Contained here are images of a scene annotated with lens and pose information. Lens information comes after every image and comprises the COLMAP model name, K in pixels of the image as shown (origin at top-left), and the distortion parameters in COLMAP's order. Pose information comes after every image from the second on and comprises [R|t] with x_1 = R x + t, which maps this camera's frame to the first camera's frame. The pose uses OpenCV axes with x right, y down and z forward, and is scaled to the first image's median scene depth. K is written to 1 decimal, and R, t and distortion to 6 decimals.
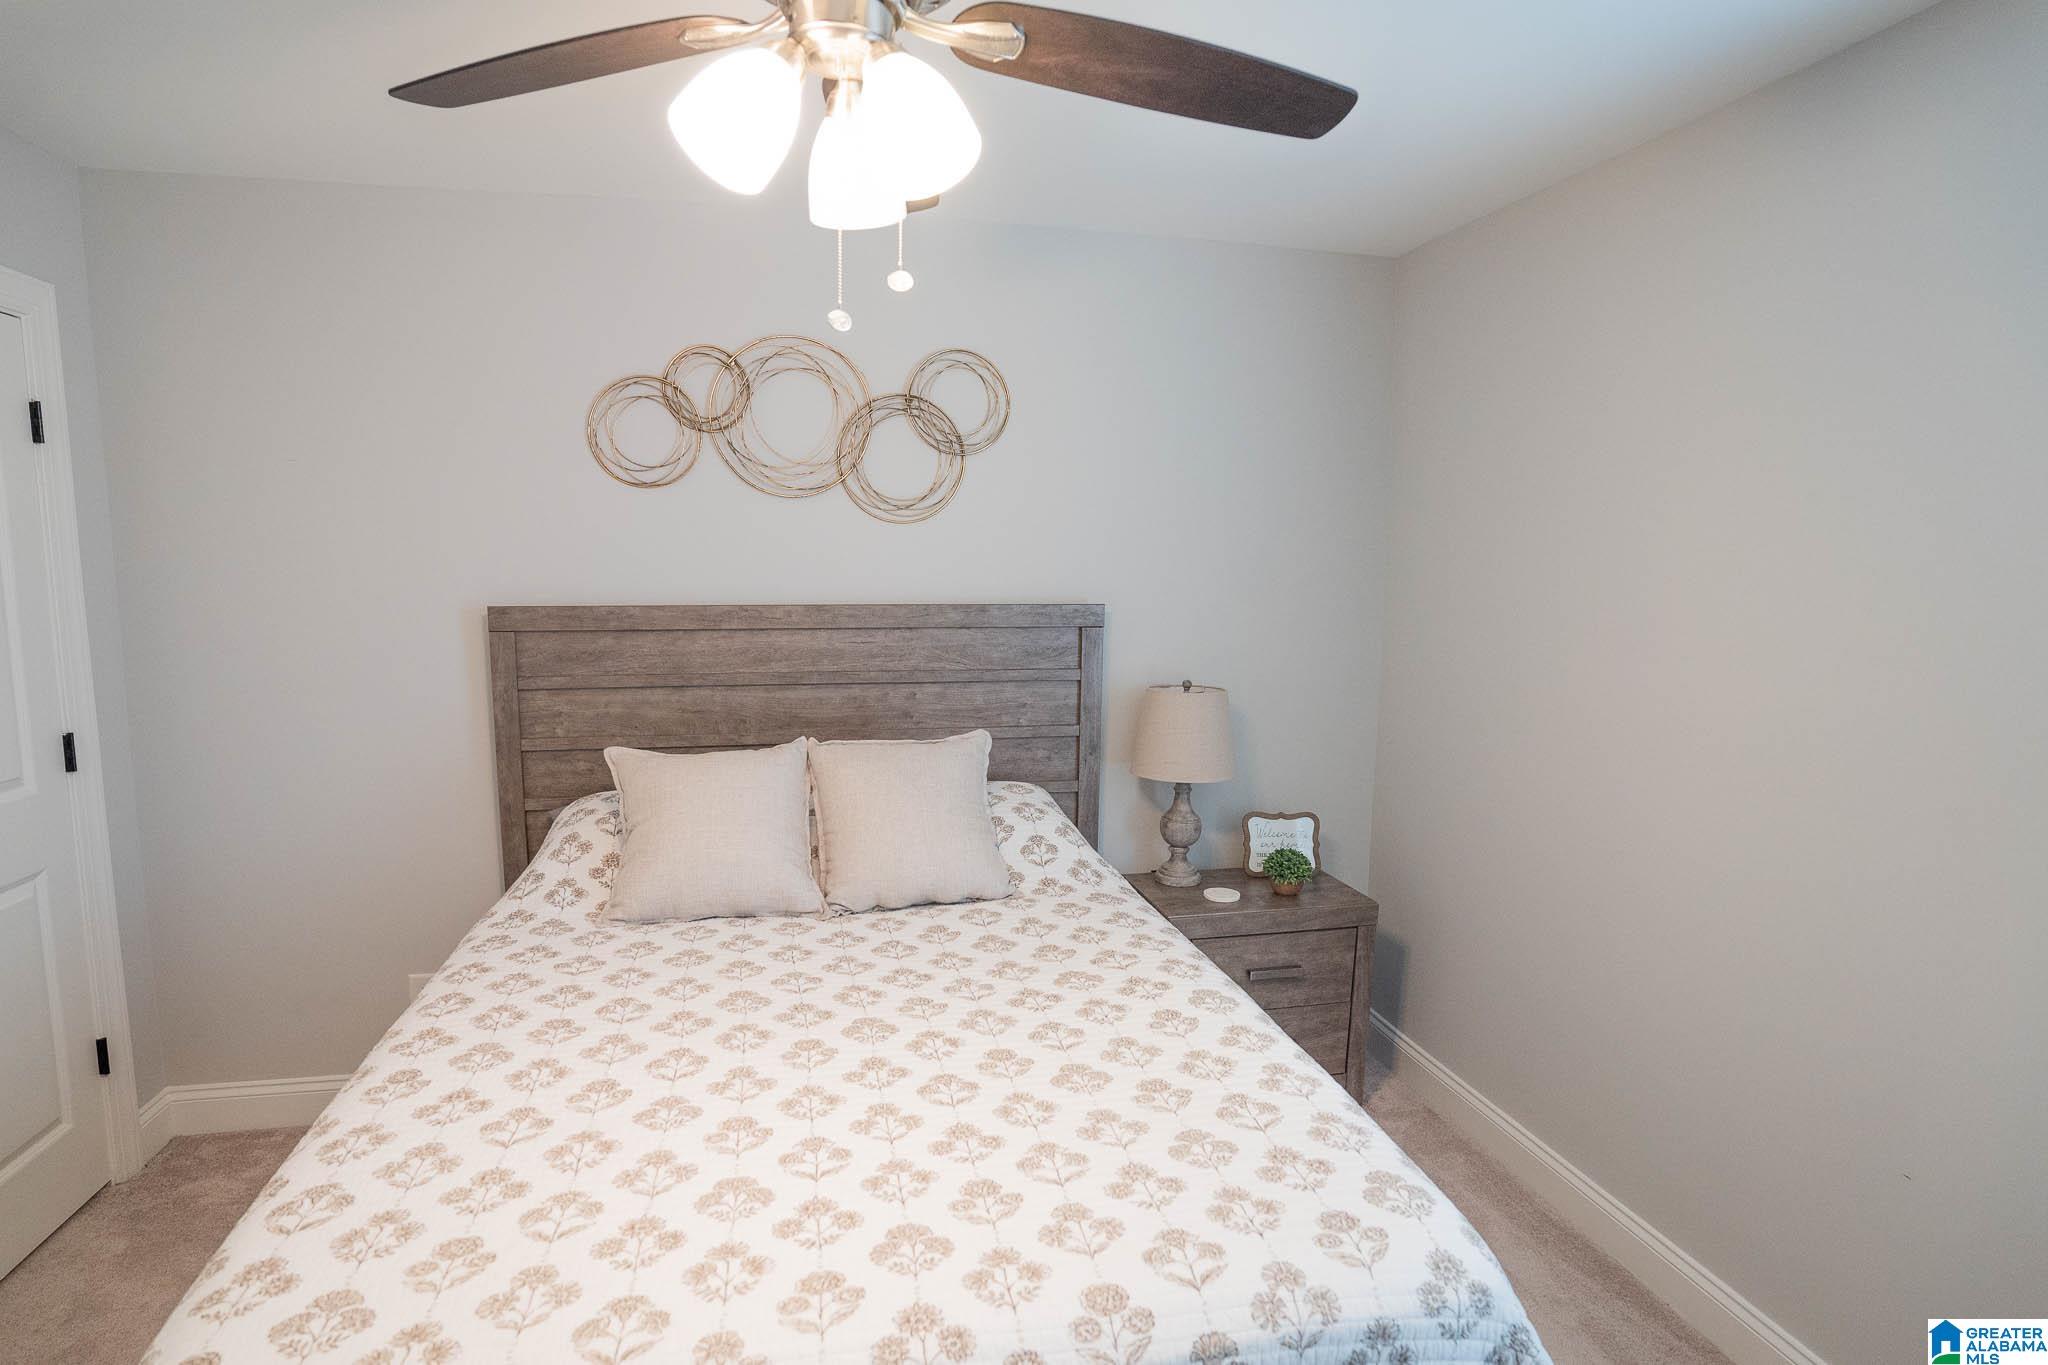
lens RADIAL K [[1097.3, 0, 1024.0], [0, 1097.3, 682.5], [0, 0, 1]] dist [-0.088386, 0.048141]
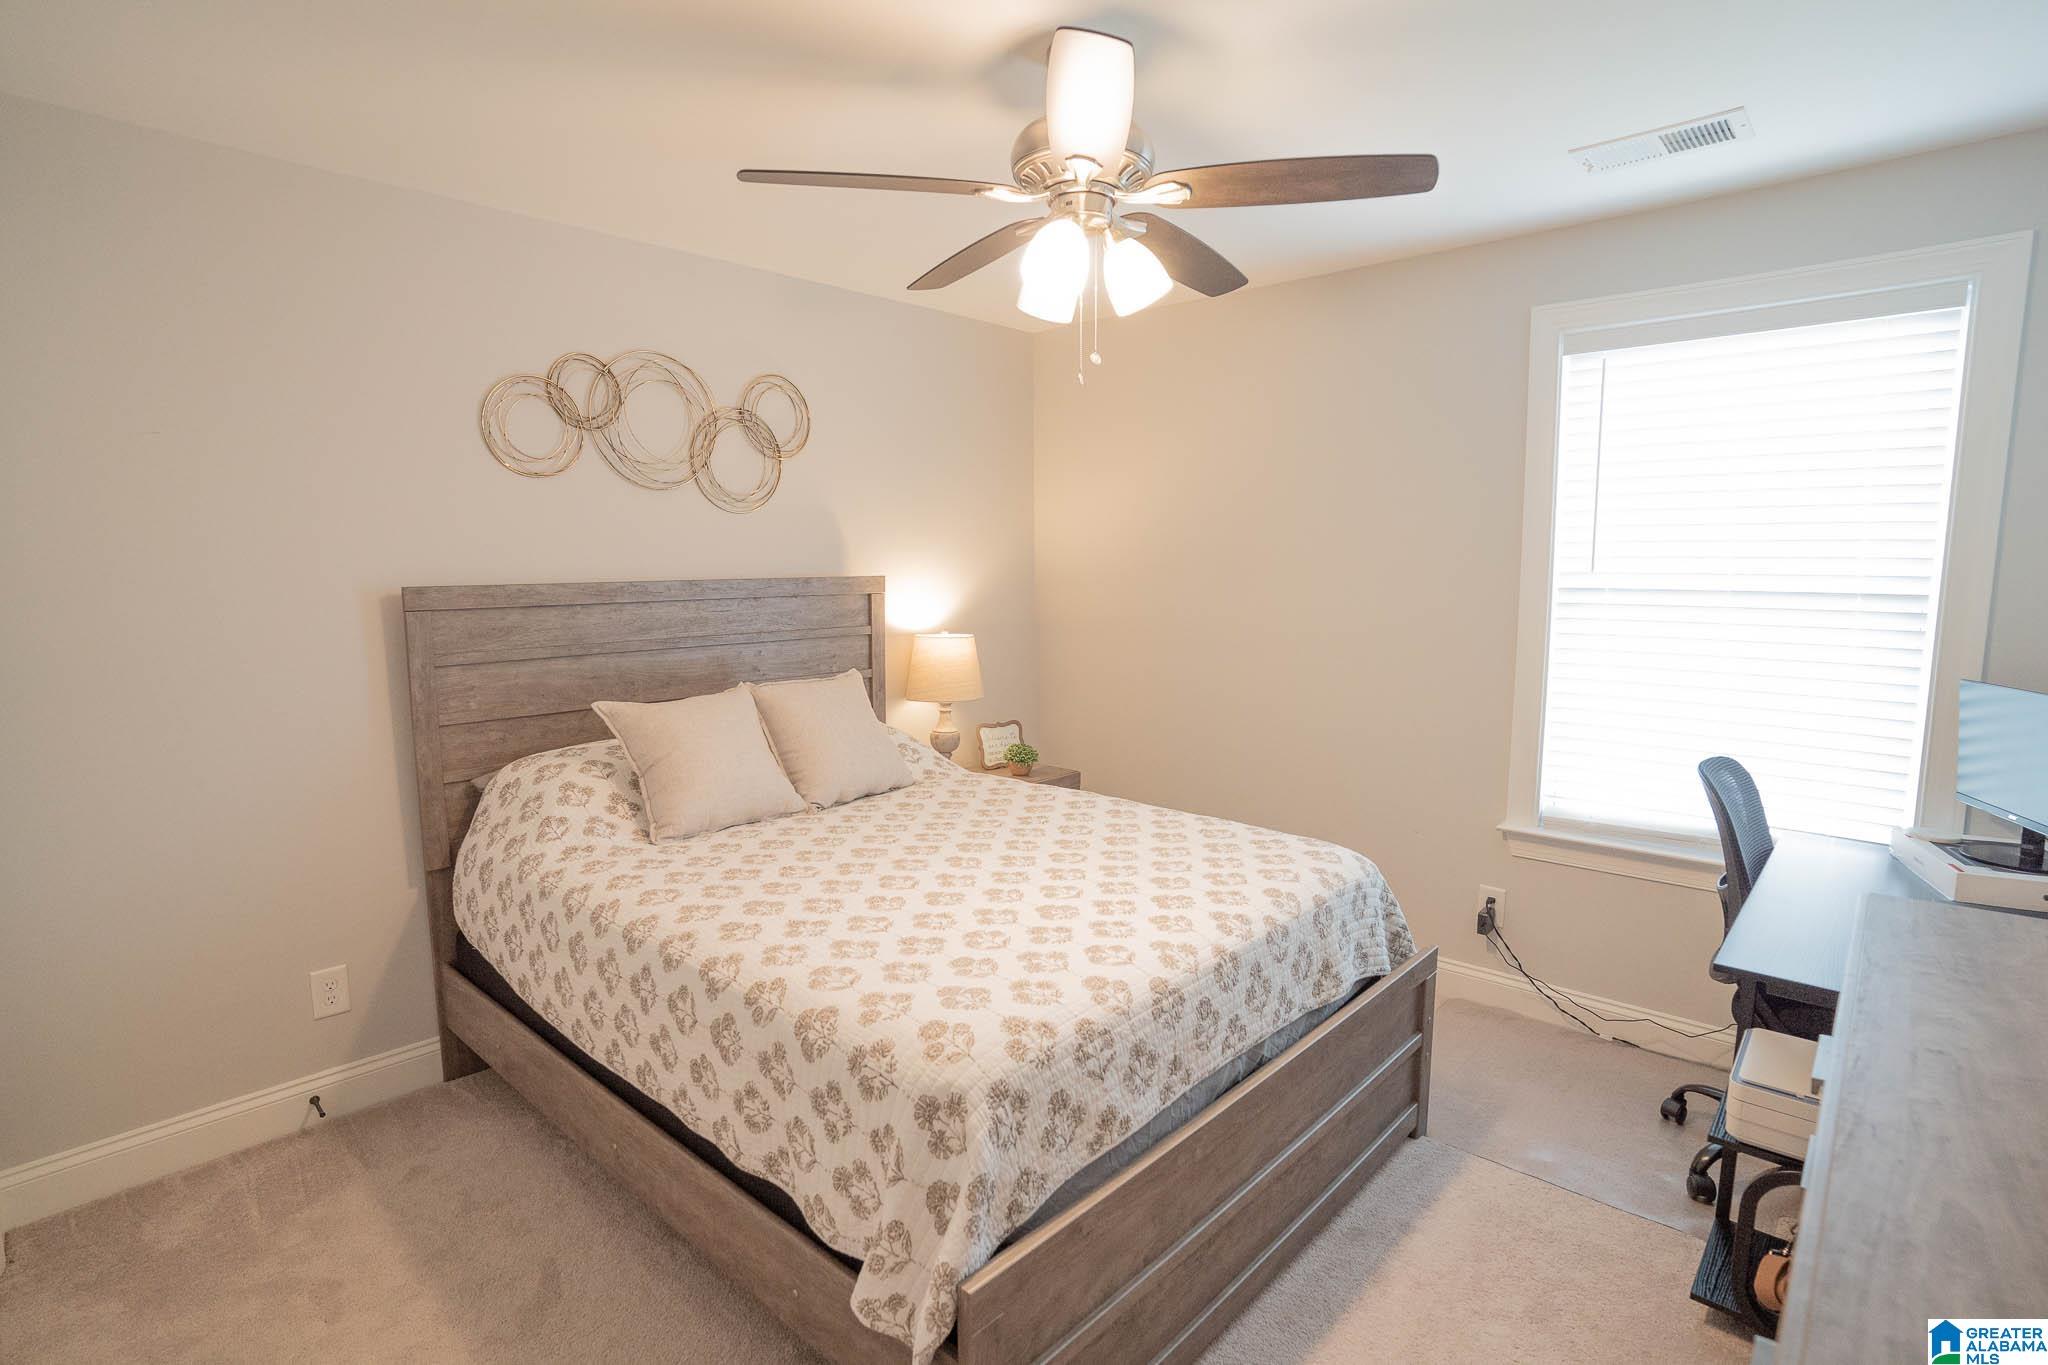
lens RADIAL K [[1025.6, 0, 1026.0], [0, 1025.6, 683.8], [0, 0, 1]] dist [-0.103350, 0.085785]
pose [[0.816008, -0.081893, 0.572210, -0.542361], [0.082218, 0.996292, 0.025338, 0.044393], [-0.572164, 0.026370, 0.819716, -0.114331]]
